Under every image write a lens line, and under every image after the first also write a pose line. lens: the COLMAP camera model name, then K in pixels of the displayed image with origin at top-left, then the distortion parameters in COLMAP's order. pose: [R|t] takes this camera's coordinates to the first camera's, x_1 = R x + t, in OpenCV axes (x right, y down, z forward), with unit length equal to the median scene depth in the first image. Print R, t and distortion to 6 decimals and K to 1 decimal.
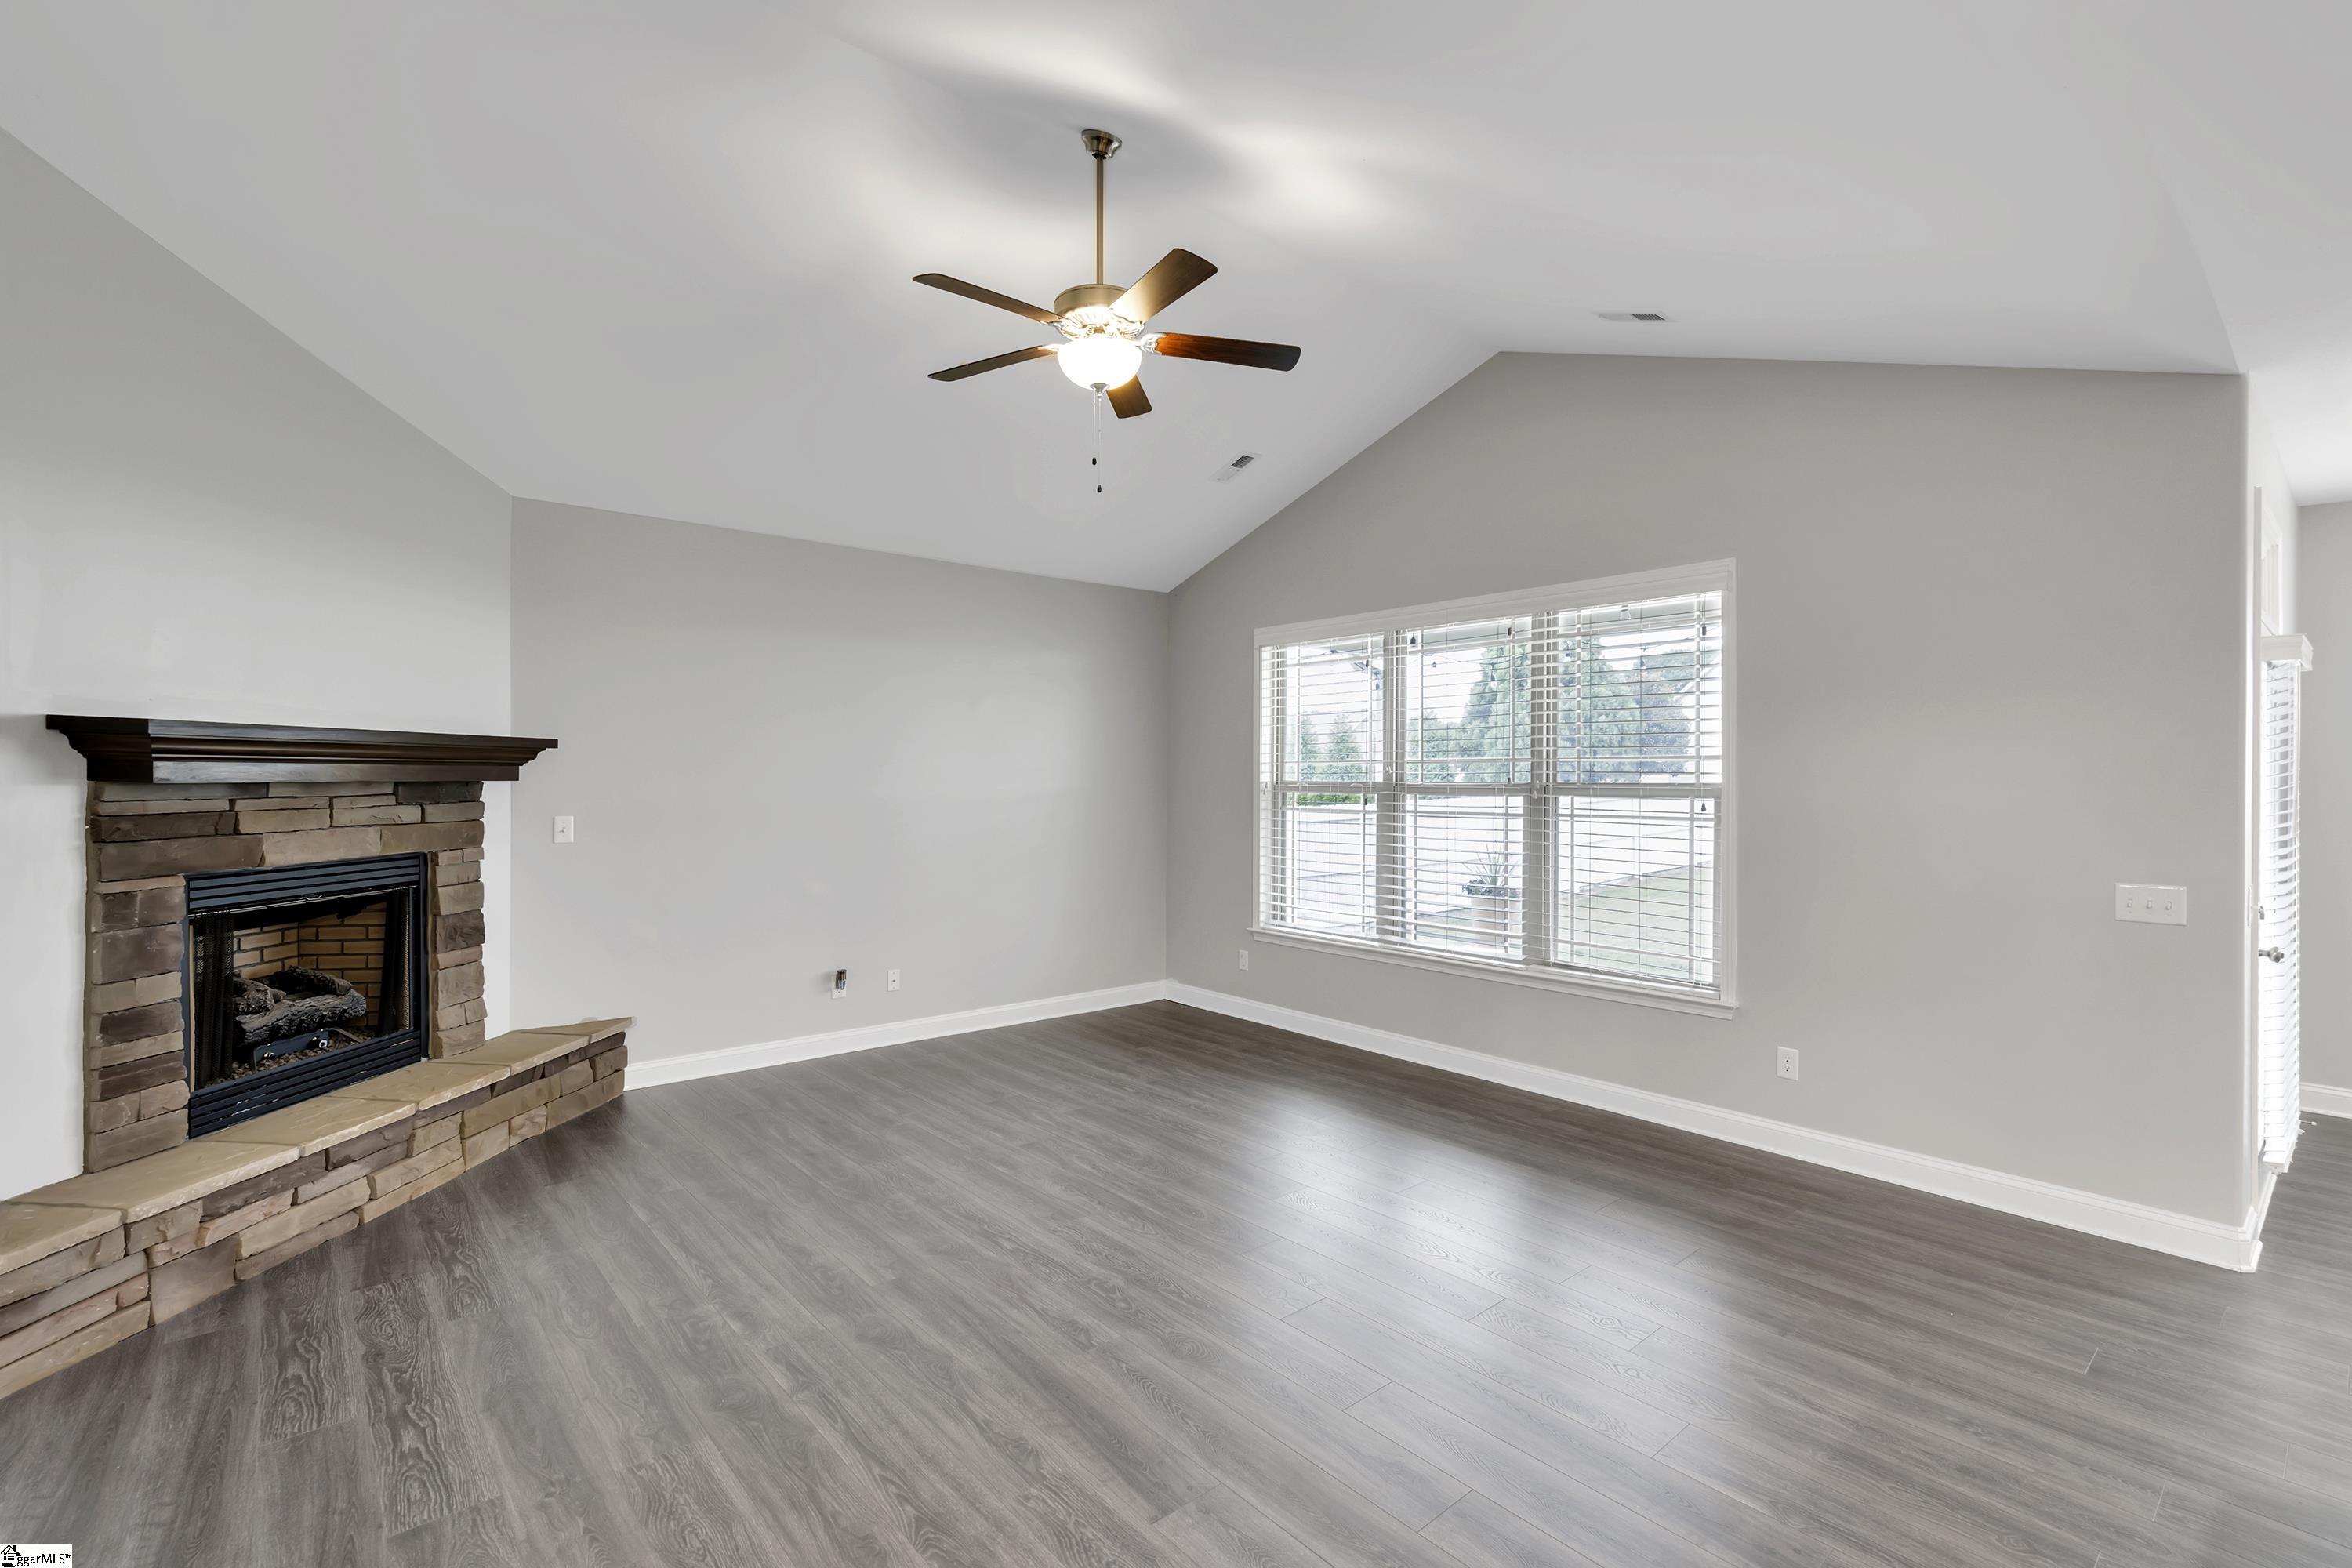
lens RADIAL K [[1043.3, 0, 1182.0], [0, 1043.3, 789.6], [0, 0, 1]] dist [-0.001028, 0.000100]
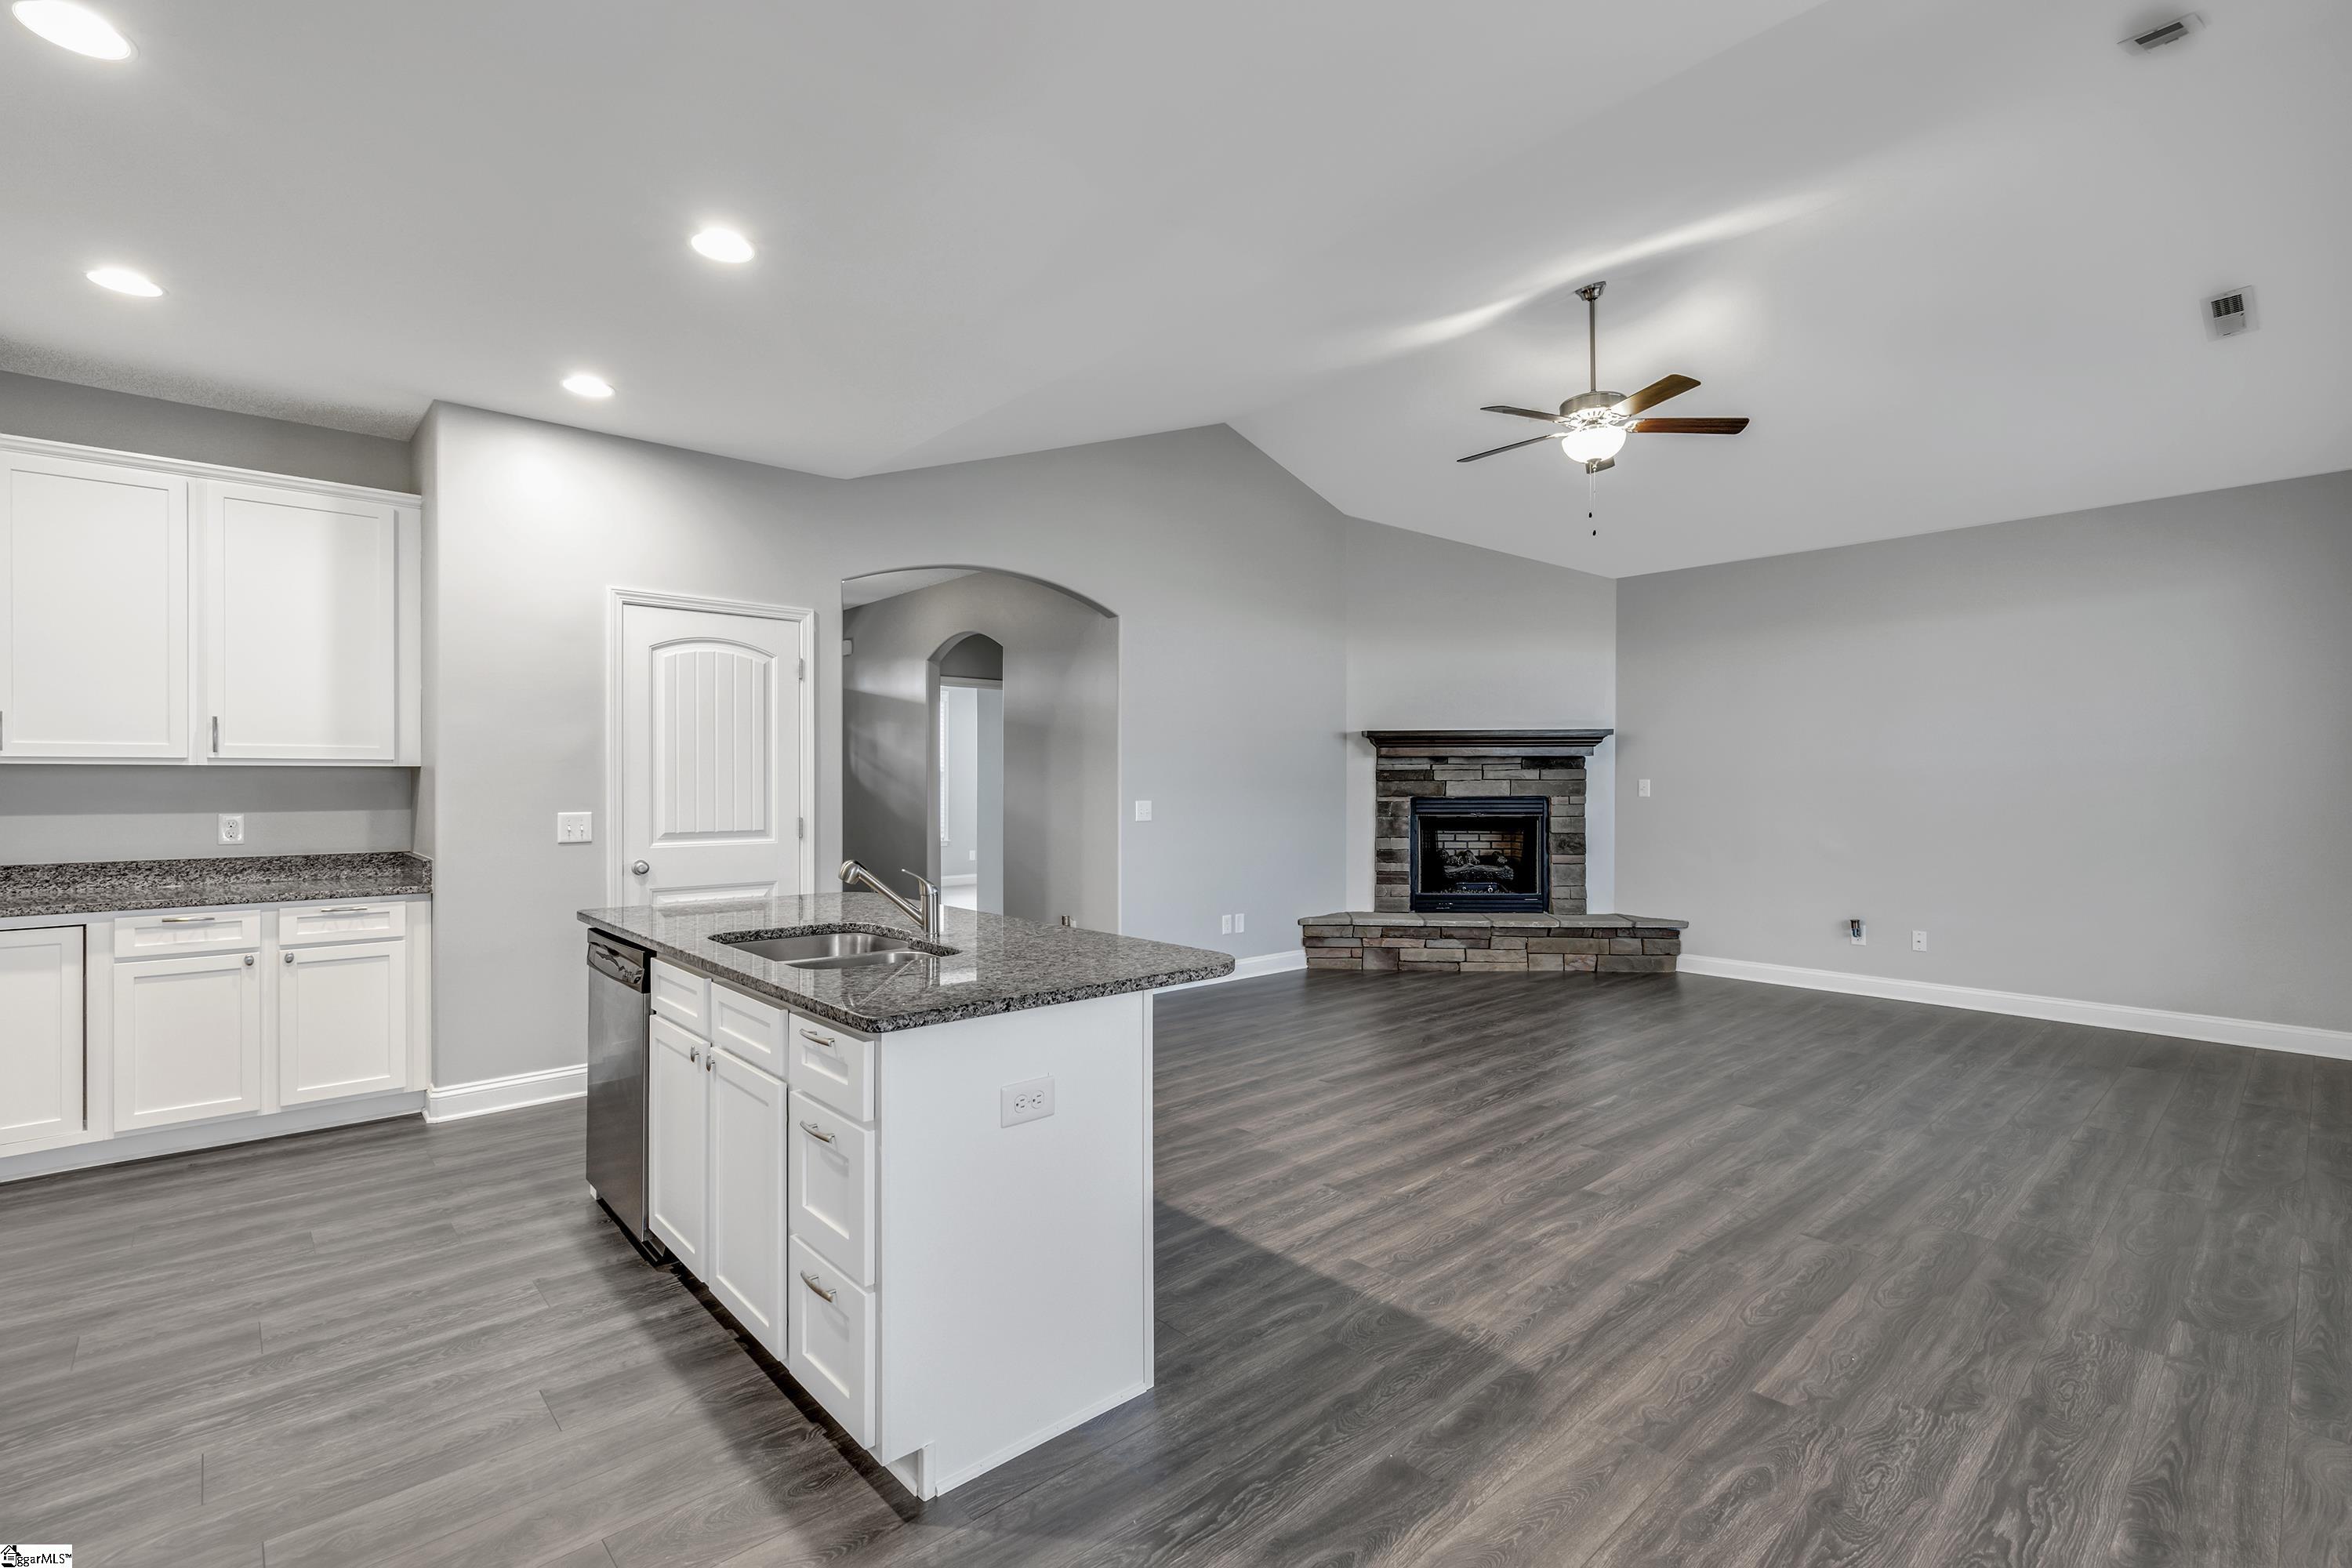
lens RADIAL K [[1059.3, 0, 1176.0], [0, 1059.3, 784.0], [0, 0, 1]] dist [-0.001702, 0.000428]
pose [[0.025609, -0.002157, -0.999670, 1.242288], [-0.010298, 0.999944, -0.002421, 0.057338], [0.999619, 0.010357, 0.025585, 0.370029]]
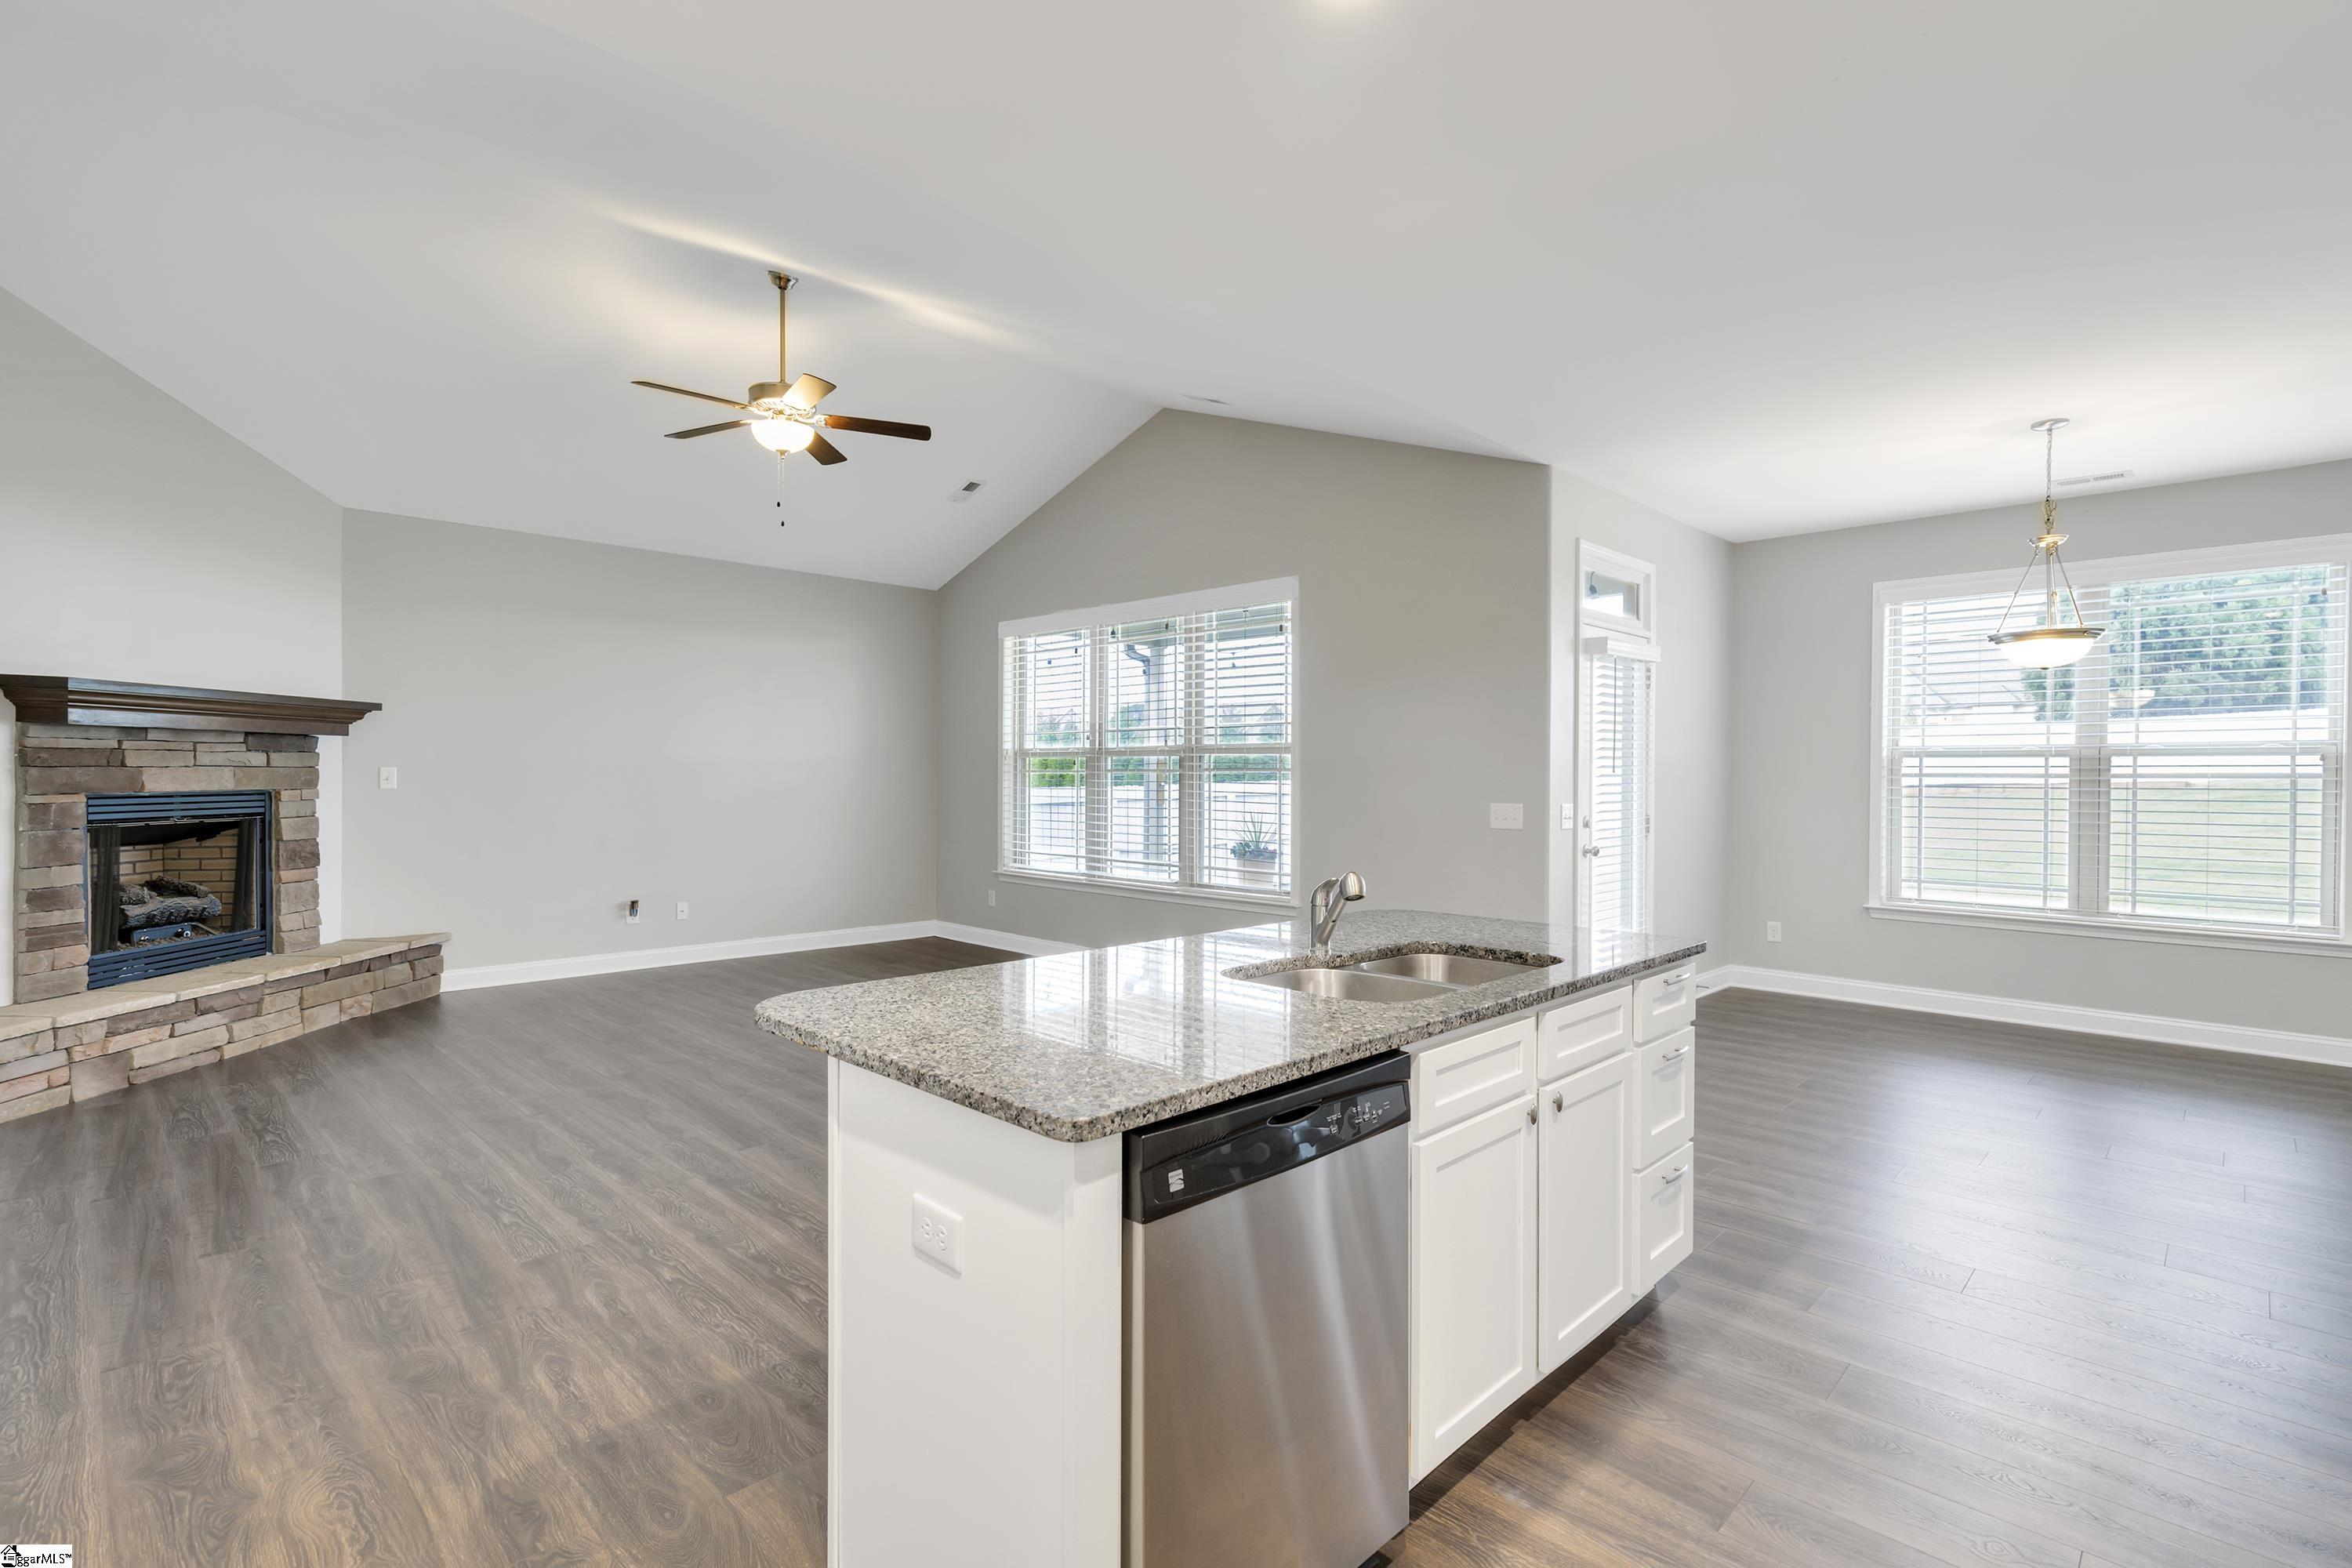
lens RADIAL K [[1085.3, 0, 1185.5], [0, 1085.3, 787.0], [0, 0, 1]] dist [-0.000599, 0.000130]
pose [[0.996355, 0.000481, 0.085302, 0.314445], [-0.000553, 1.000000, 0.000816, 0.063066], [-0.085302, -0.000860, 0.996355, -0.475126]]
